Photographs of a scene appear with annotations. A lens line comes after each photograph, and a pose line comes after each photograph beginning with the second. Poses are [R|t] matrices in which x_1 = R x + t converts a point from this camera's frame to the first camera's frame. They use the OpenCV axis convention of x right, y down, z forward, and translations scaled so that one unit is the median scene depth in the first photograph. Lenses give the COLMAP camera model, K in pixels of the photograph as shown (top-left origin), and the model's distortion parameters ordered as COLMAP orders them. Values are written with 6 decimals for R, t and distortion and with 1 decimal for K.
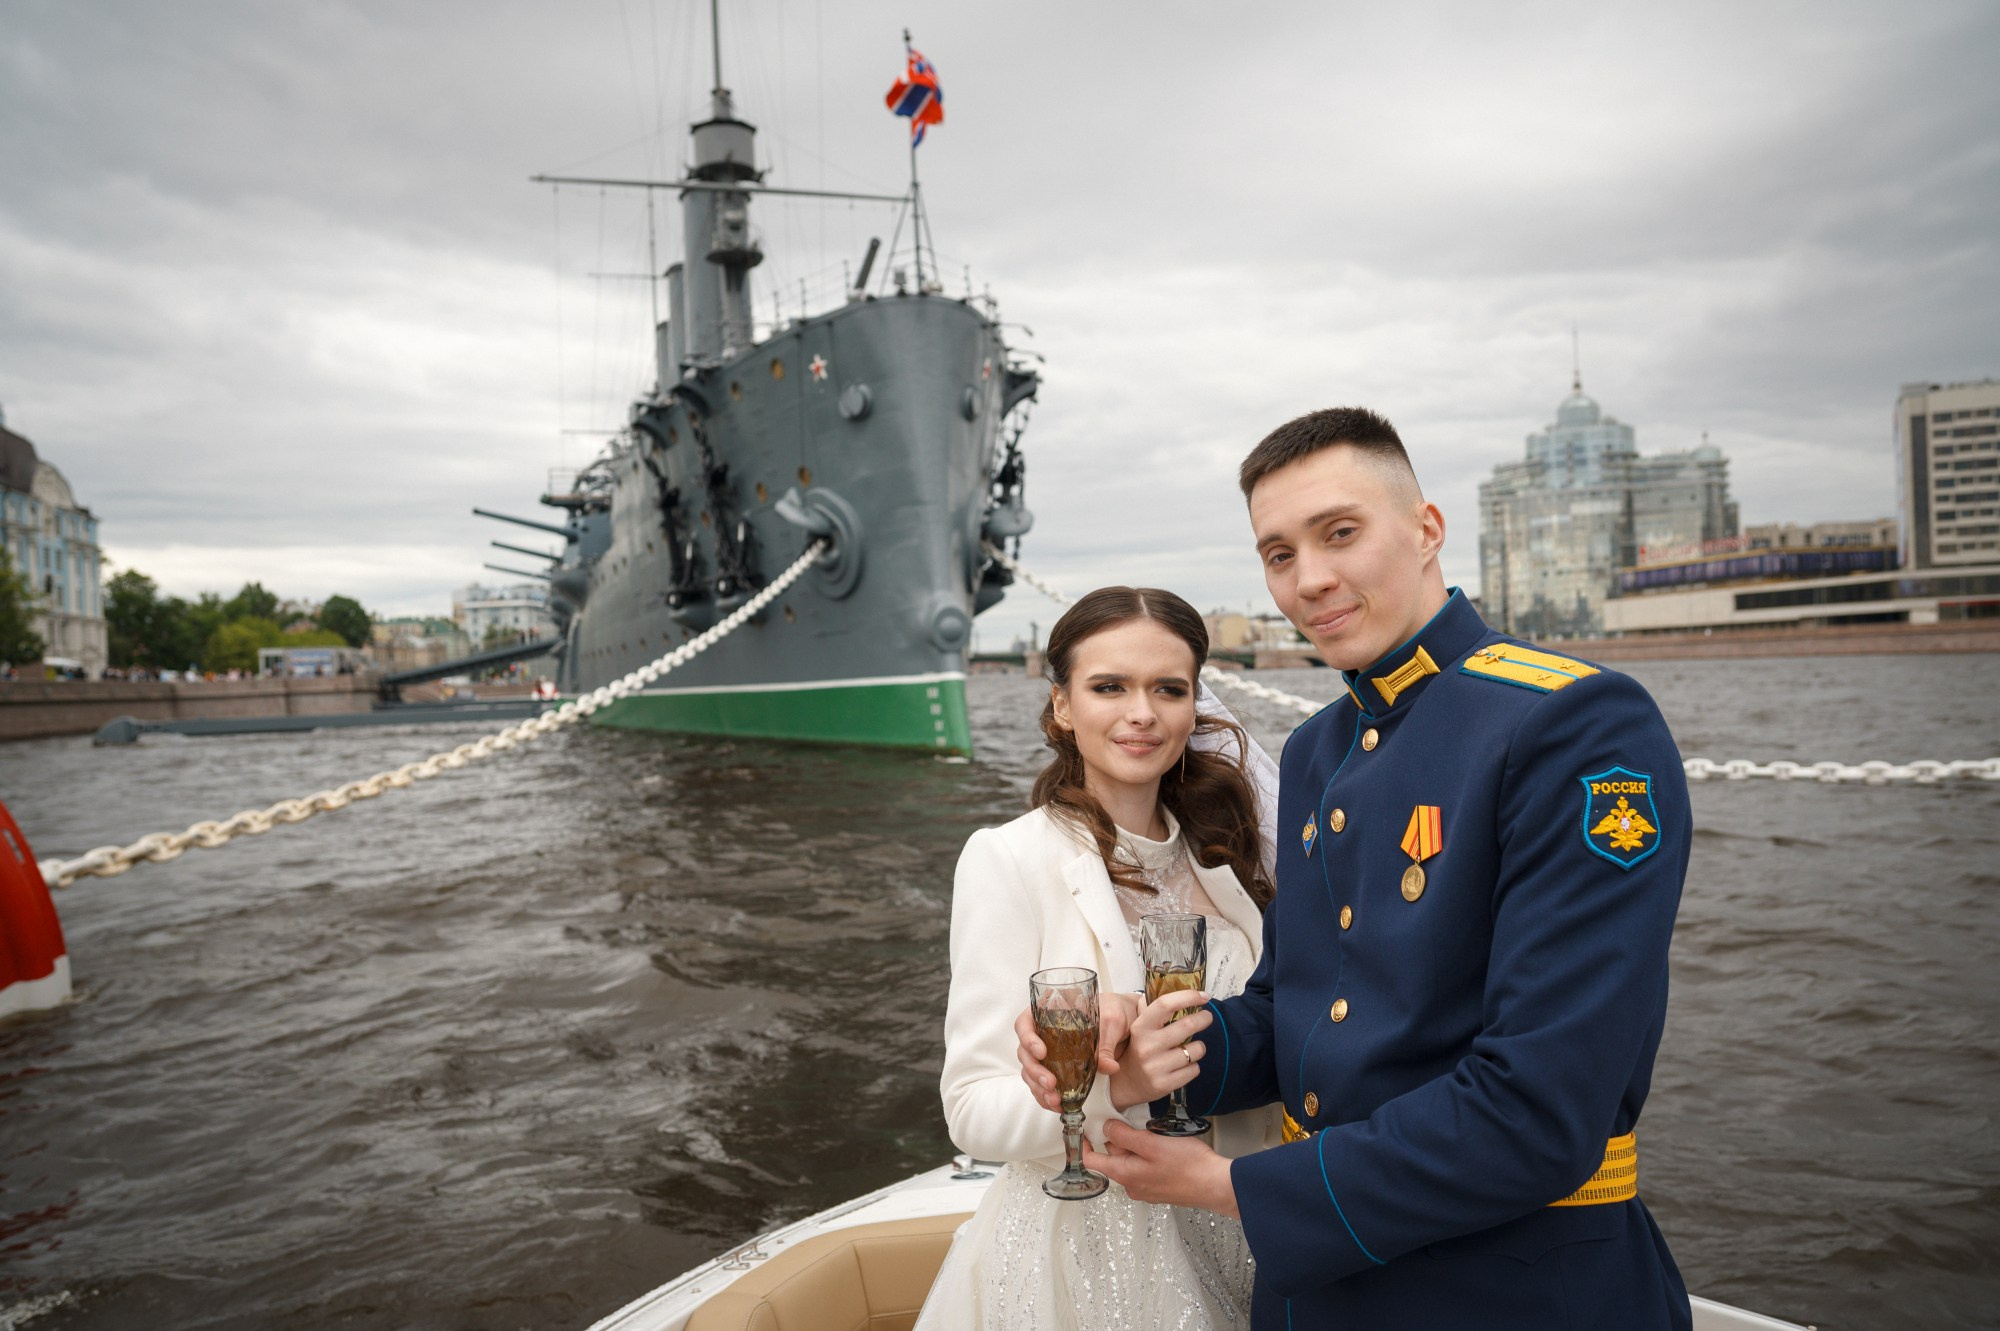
lens RADIAL K [[1409.0, 0, 1009.8], [0, 1409.0, 679.1], [0, 0, 1]] dist [-0.058124, 0.032033]
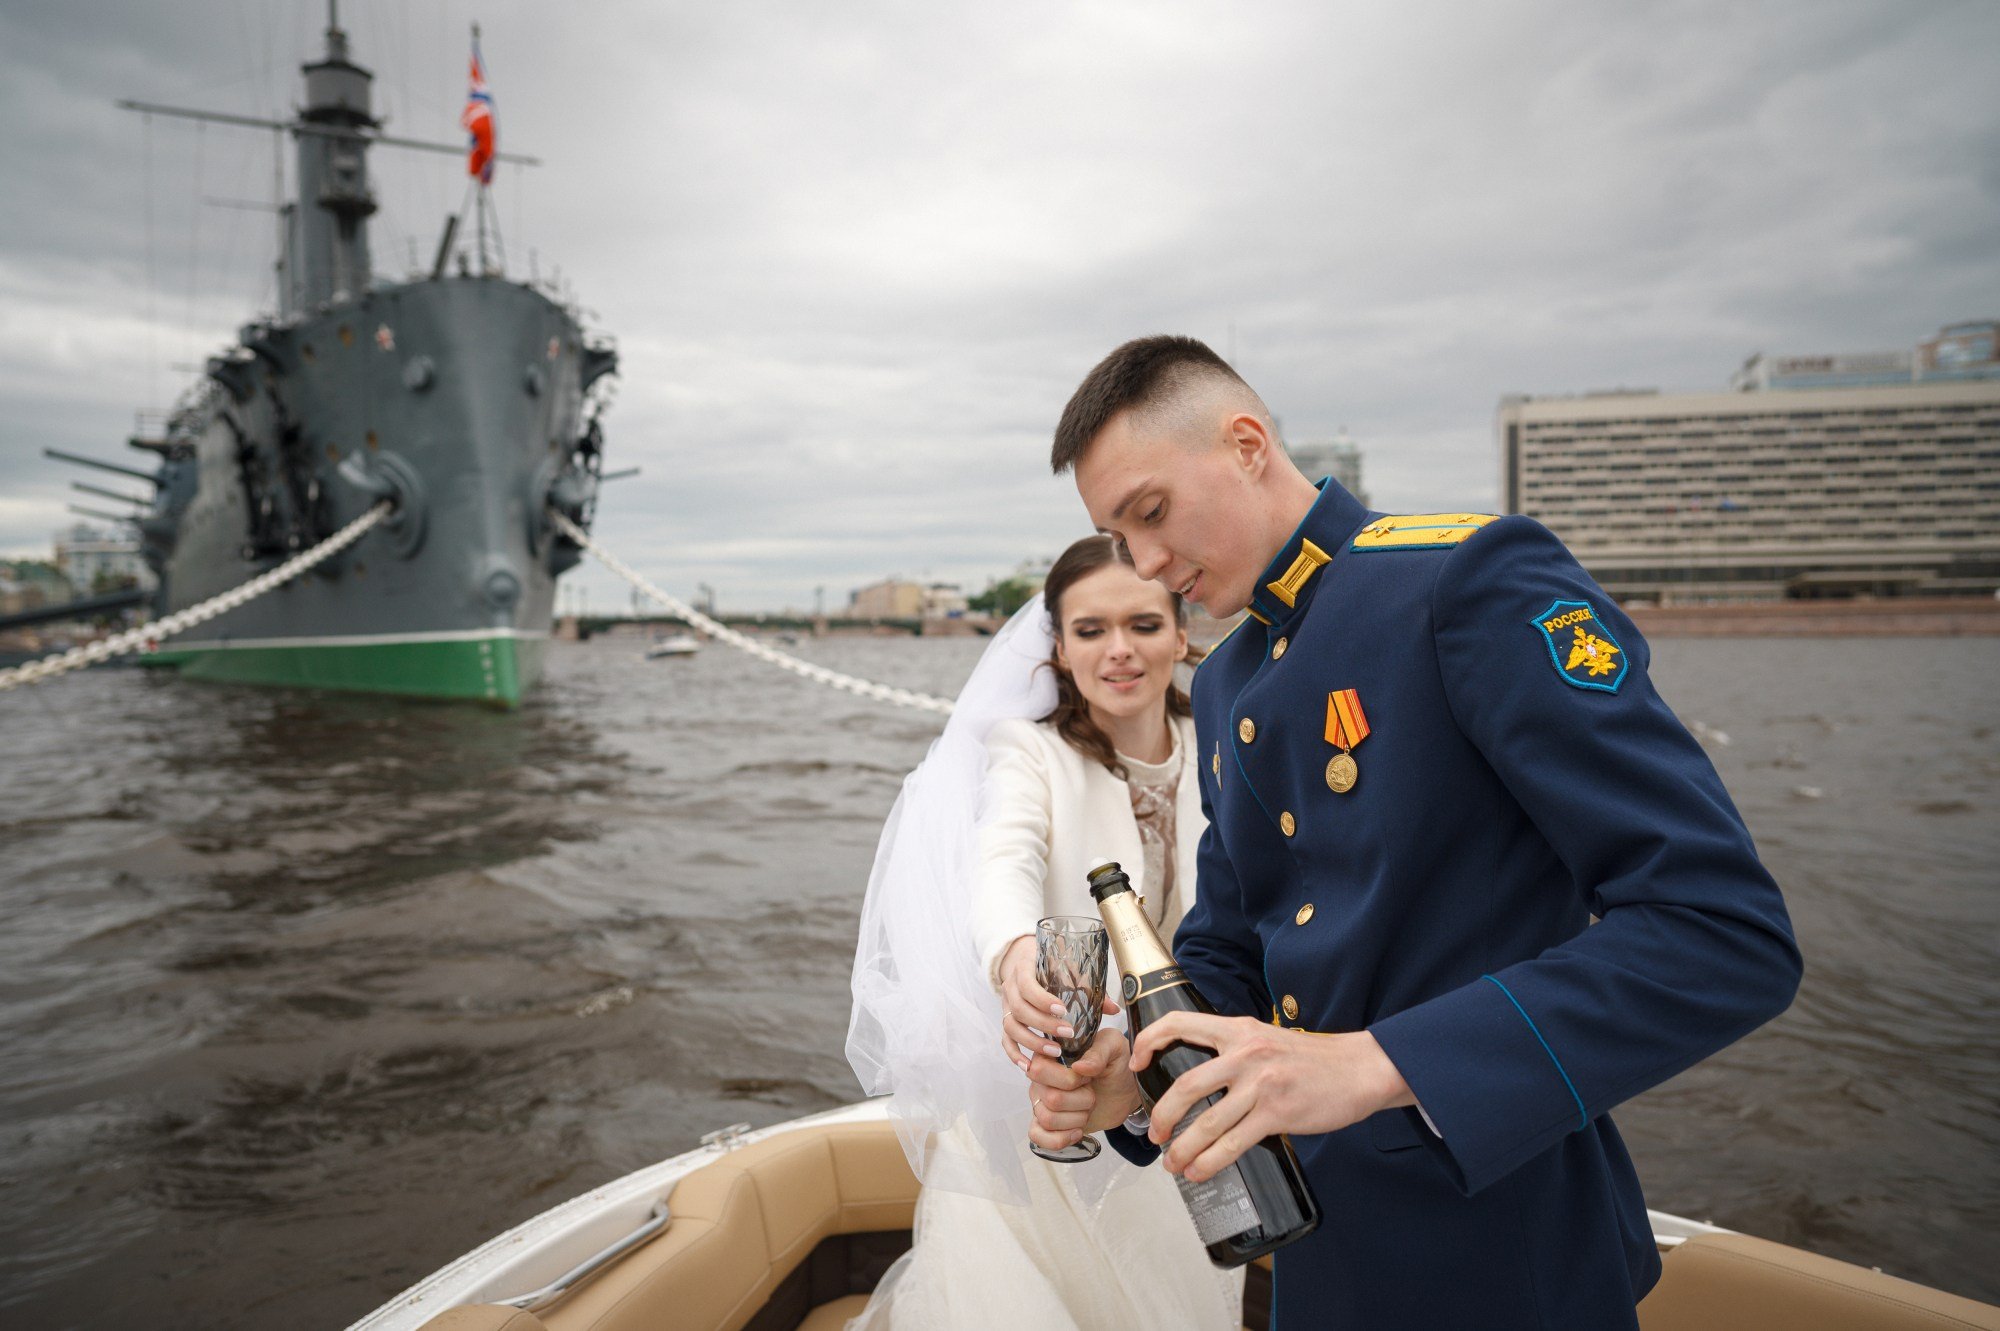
lens RADIAL K [[1409.0, 0, 1009.8], [0, 1409.0, 679.1], [0, 0, 1]] dist [-0.058124, 0.032033]
pose [[0.974691, 0.016071, 0.222980, 0.048724], [-0.021389, 0.999541, 0.021457, 0.001032], [-0.222532, -0.025683, 0.974587, -0.068197]]
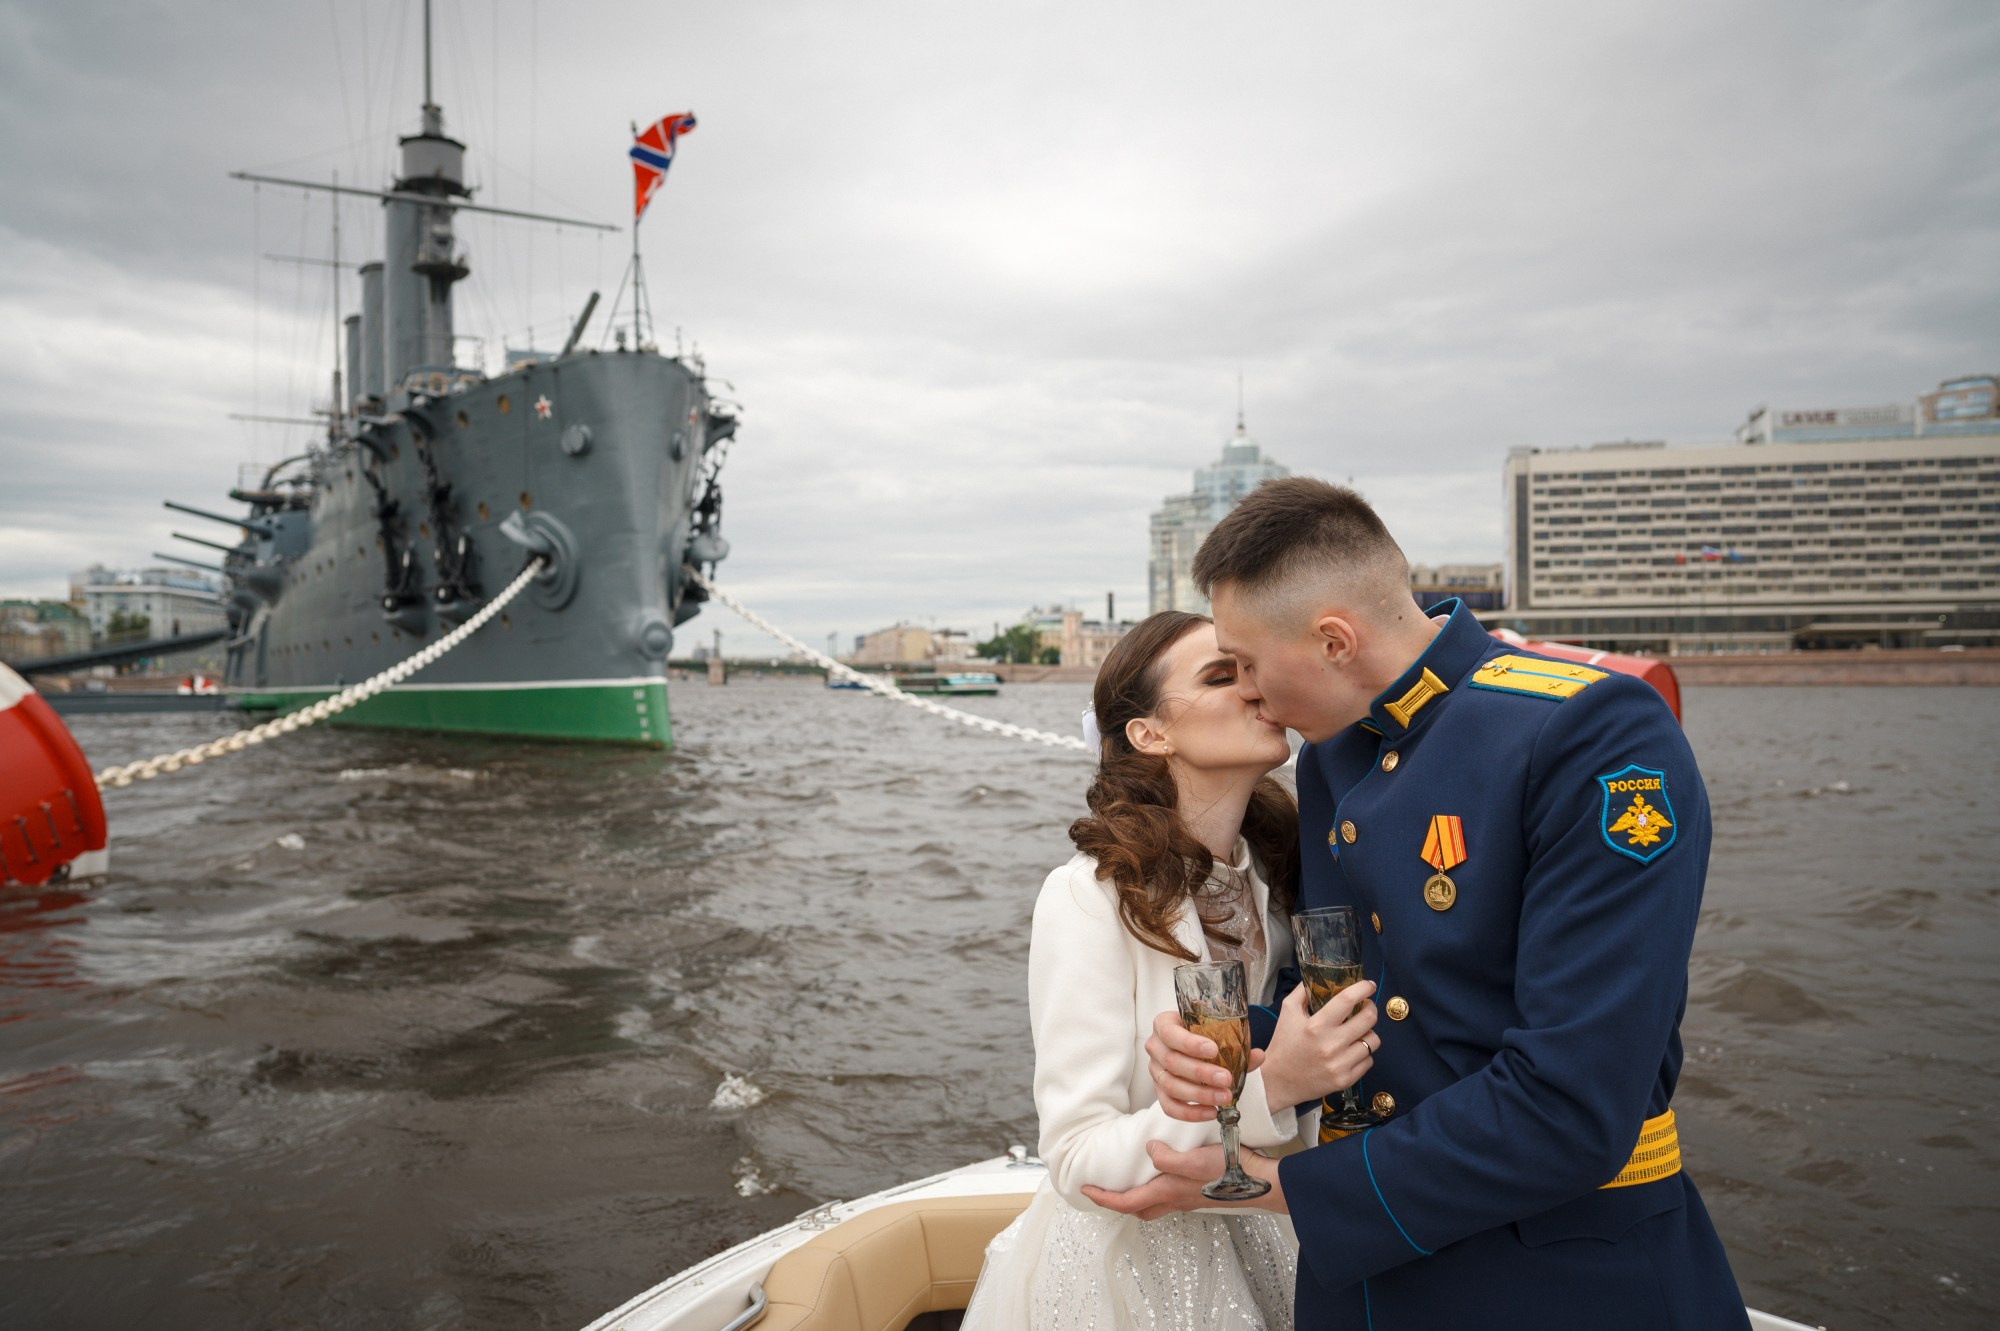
lens RADIAL K [[1409.0, 0, 1009.8], [0, 1409.0, 679.1], [0, 0, 1]] dist [-0.058124, 0.032033]
pose [[0.974666, 0.027858, 0.221925, -0.006737], [-0.026086, 0.999600, -0.010914, 0.000901], [-0.222141, 0.004848, 0.975003, -0.100610]]
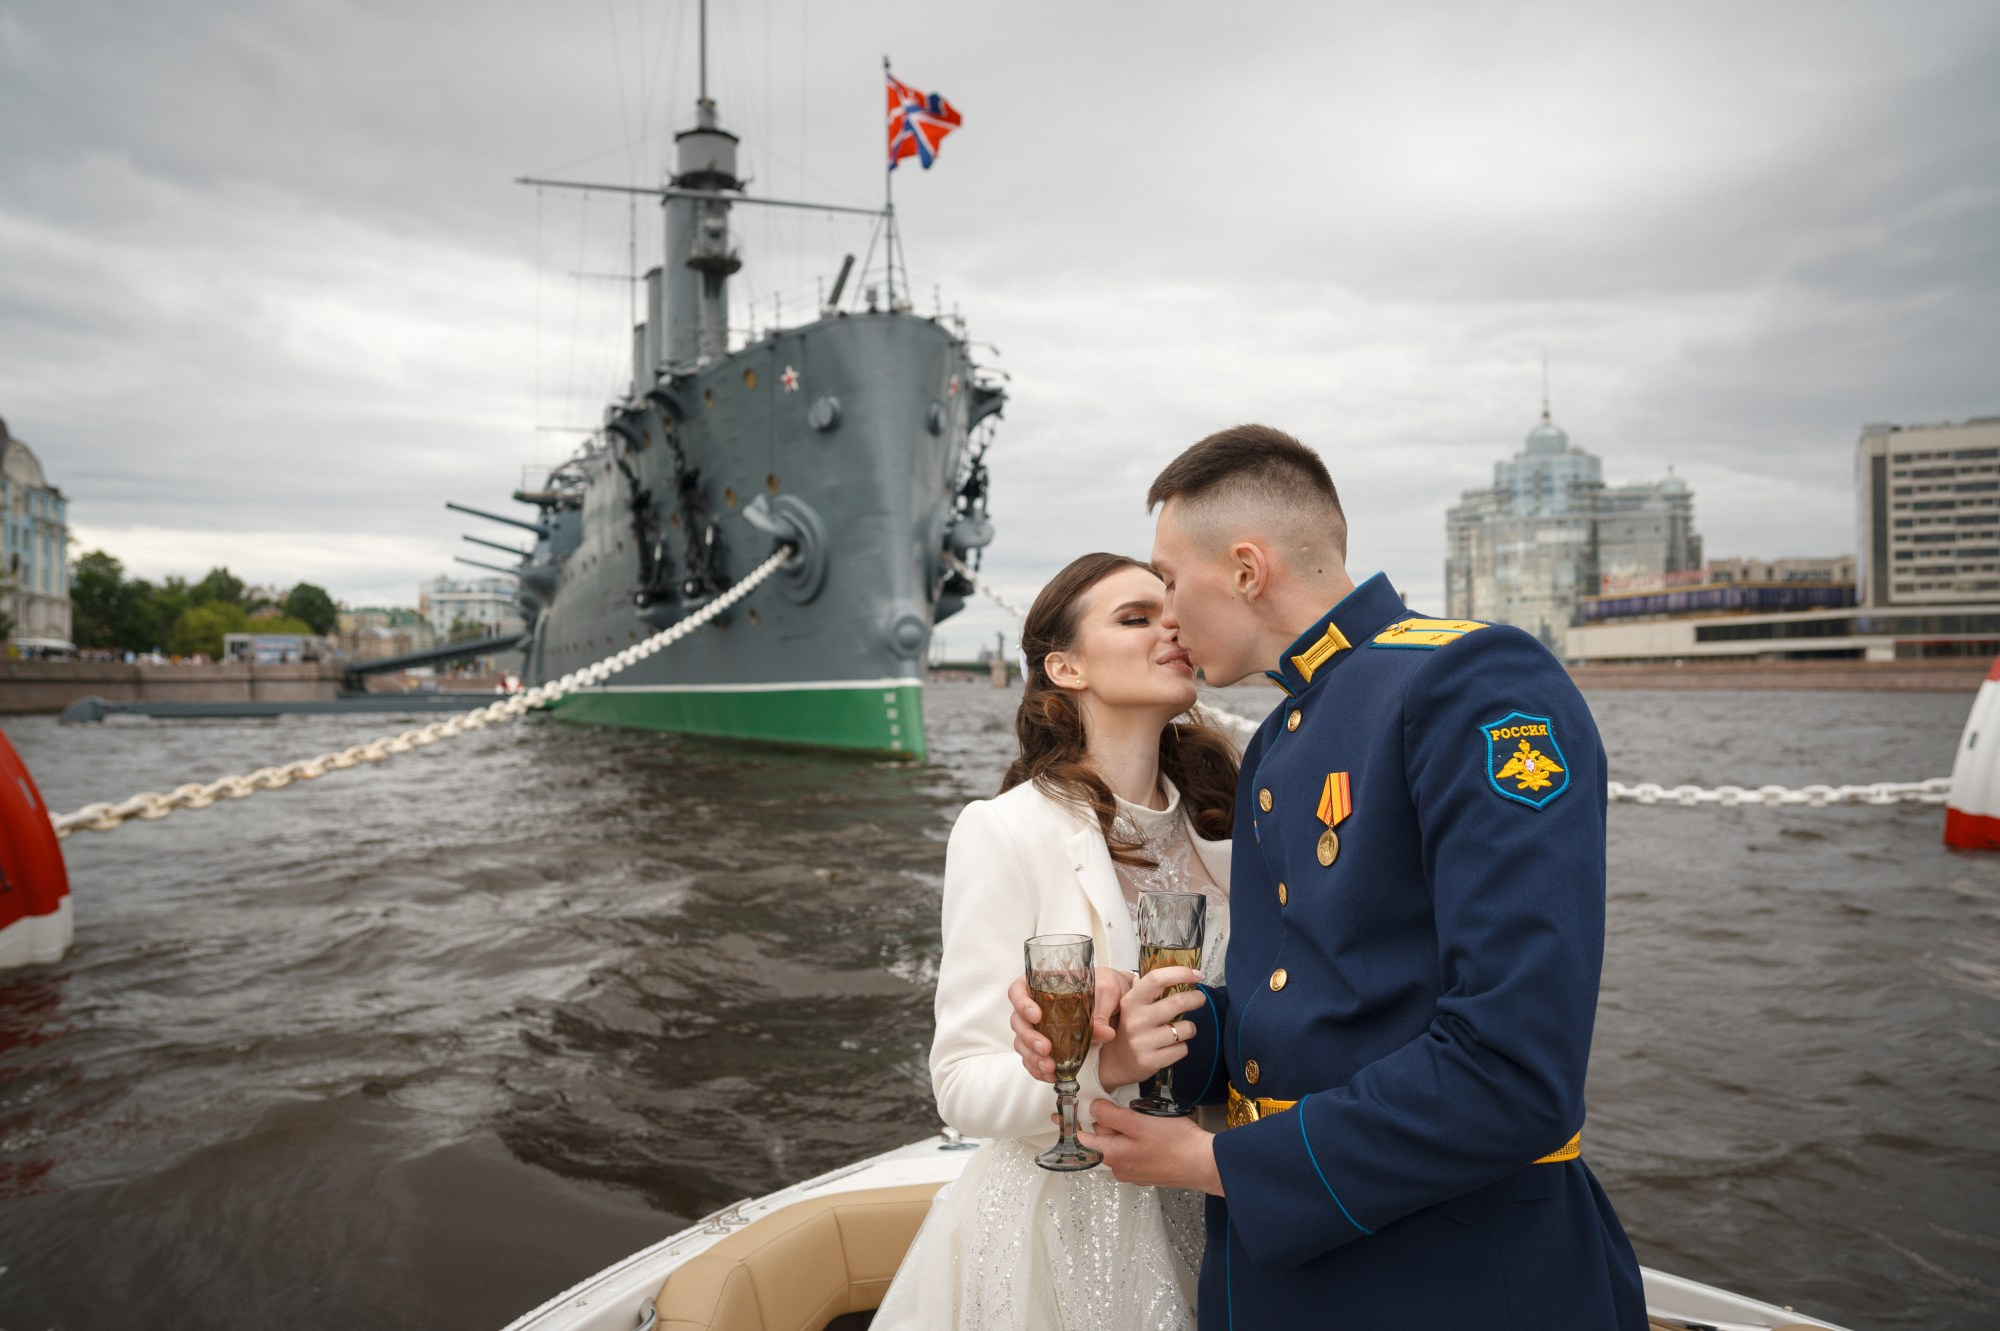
lens RADIAL K [[1409.7, 0, 992.8], [0, 1409.7, 660.2], [0, 0, 1]] dist [-0.059733, 0.035702]
pose [[0.999435, 0.031562, 0.011592, 0.003721], [-0.031323, 0.999303, -0.020298, 0.000415], [-0.012224, 0.019924, 0.999727, -0.015226]]
